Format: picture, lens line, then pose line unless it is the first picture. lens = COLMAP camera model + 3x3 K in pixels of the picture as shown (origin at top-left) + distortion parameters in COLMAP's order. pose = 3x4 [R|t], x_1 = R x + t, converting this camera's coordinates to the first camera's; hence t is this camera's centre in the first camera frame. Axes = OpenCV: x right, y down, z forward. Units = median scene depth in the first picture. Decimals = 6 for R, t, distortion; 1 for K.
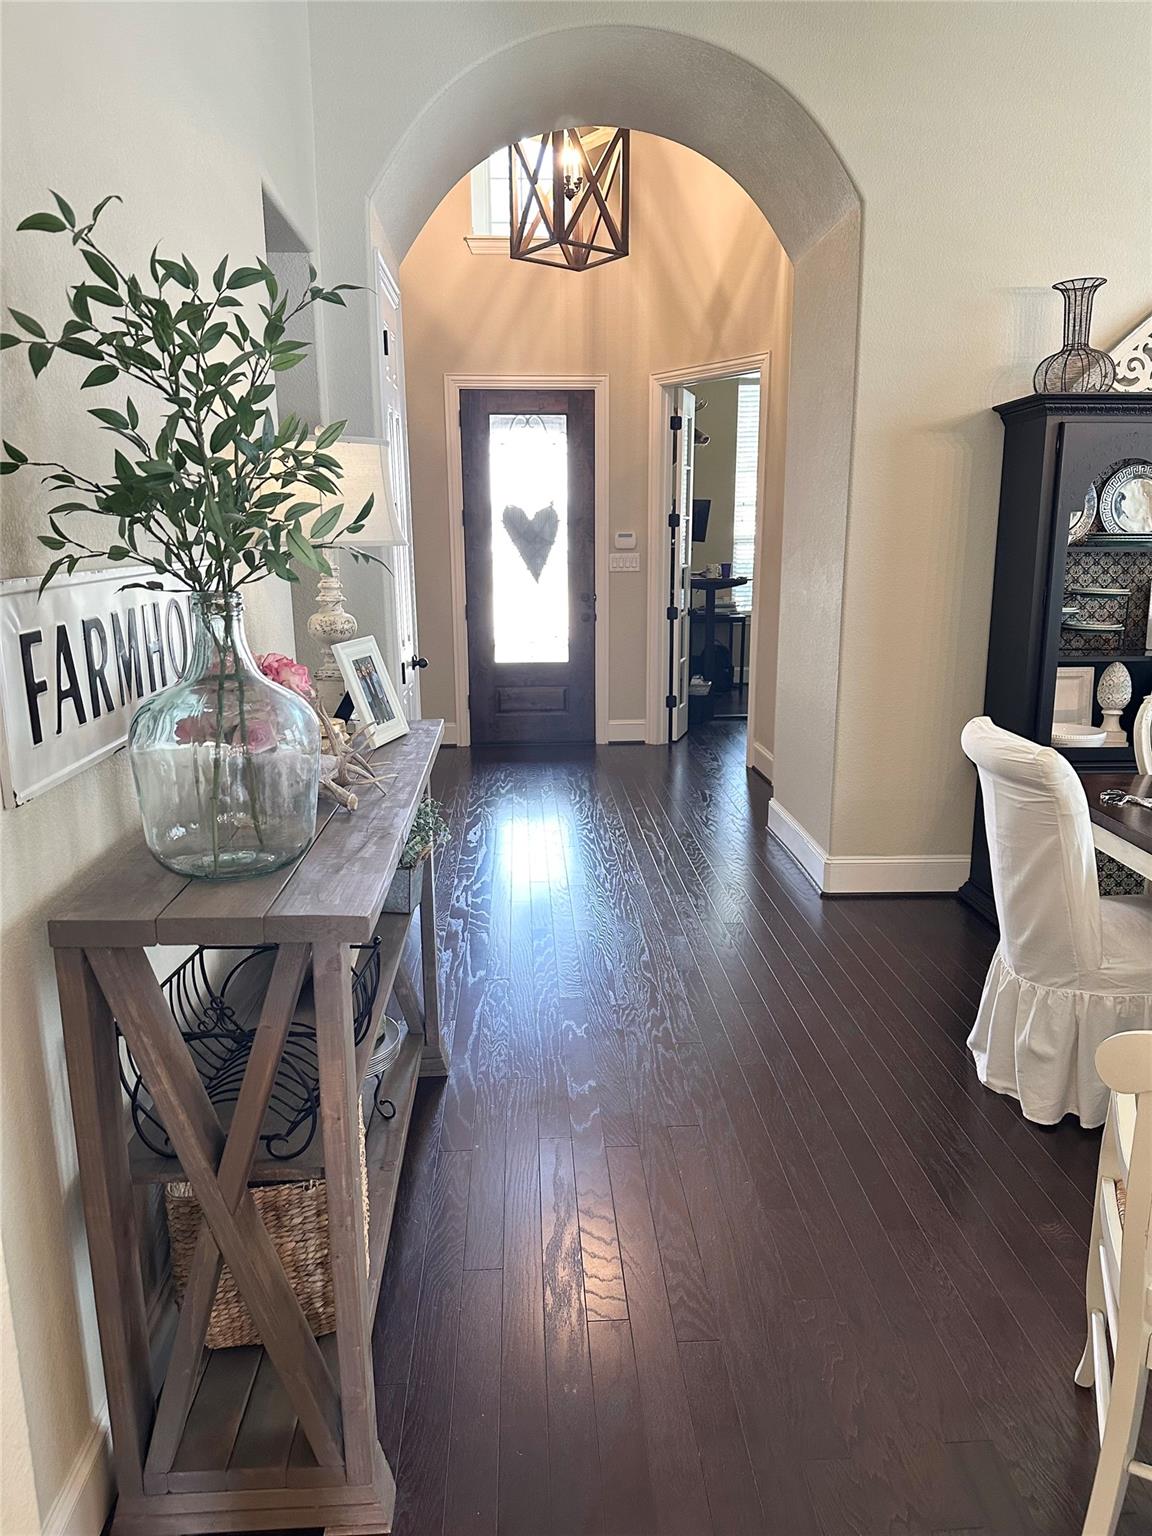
lens RADIAL K [[1086.3, 0, 601.4], [0, 1086.3, 777.0], [0, 0, 1]] dist [0.190627, -0.343646]
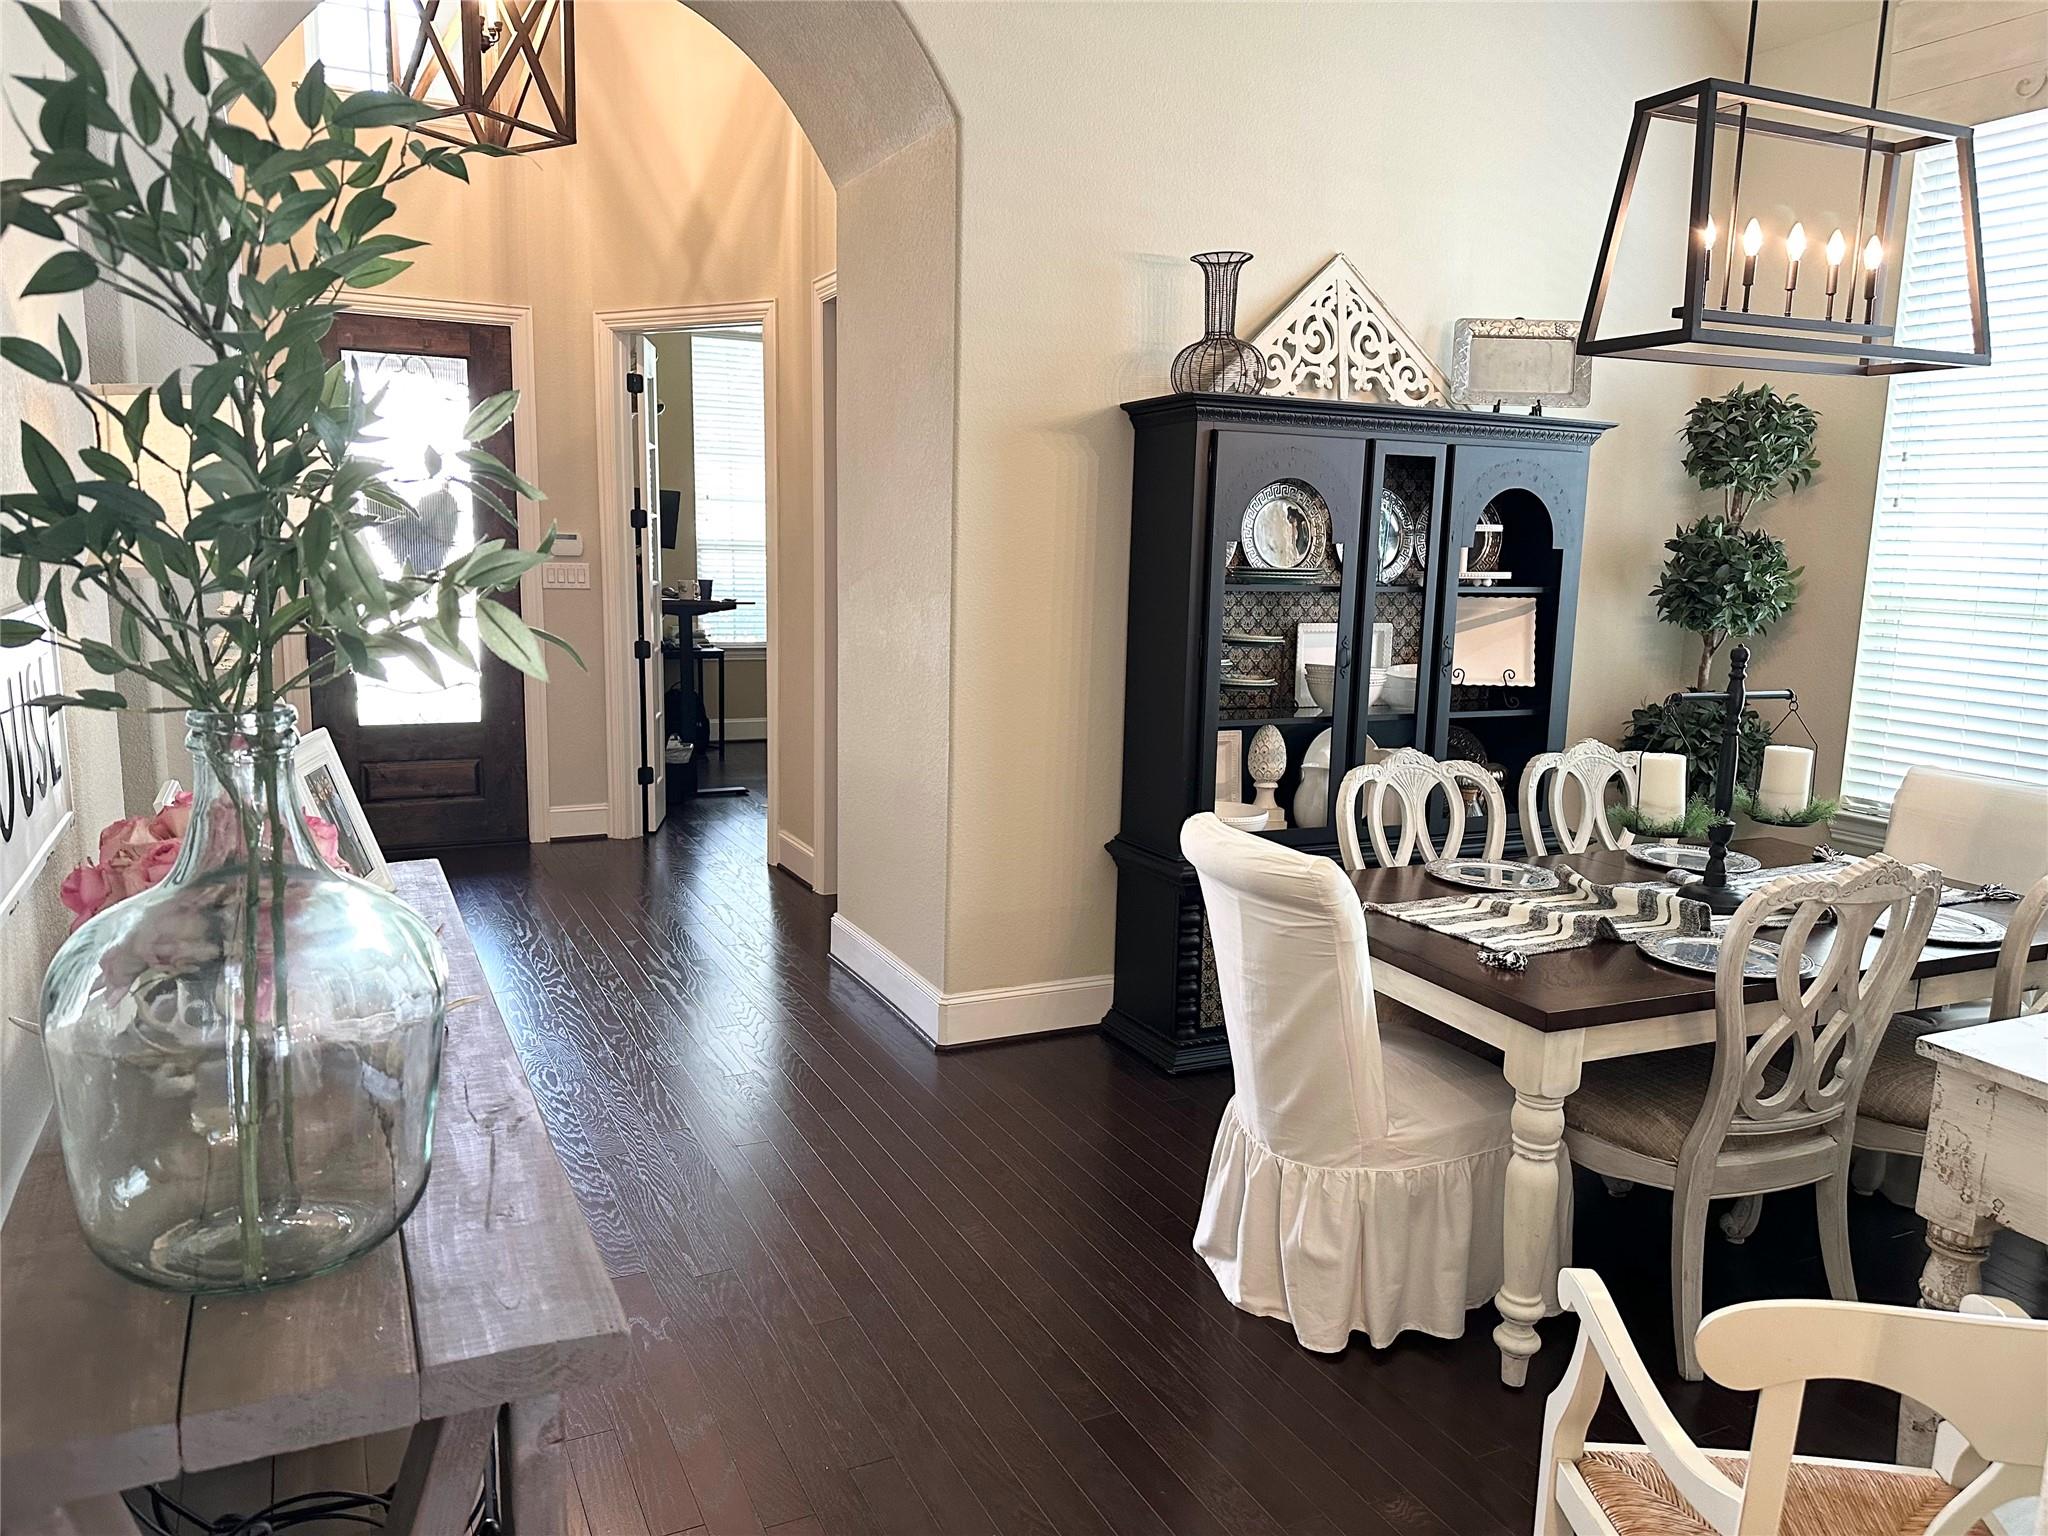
lens RADIAL K [[1424.7, 0, 1014.0], [0, 1424.7, 775.0], [0, 0, 1]] dist [0.140968, -0.201993]
pose [[0.921962, -0.036848, 0.385523, -0.114165], [0.054822, 0.997857, -0.035731, -0.038323], [-0.383380, 0.054078, 0.922006, 0.105904]]
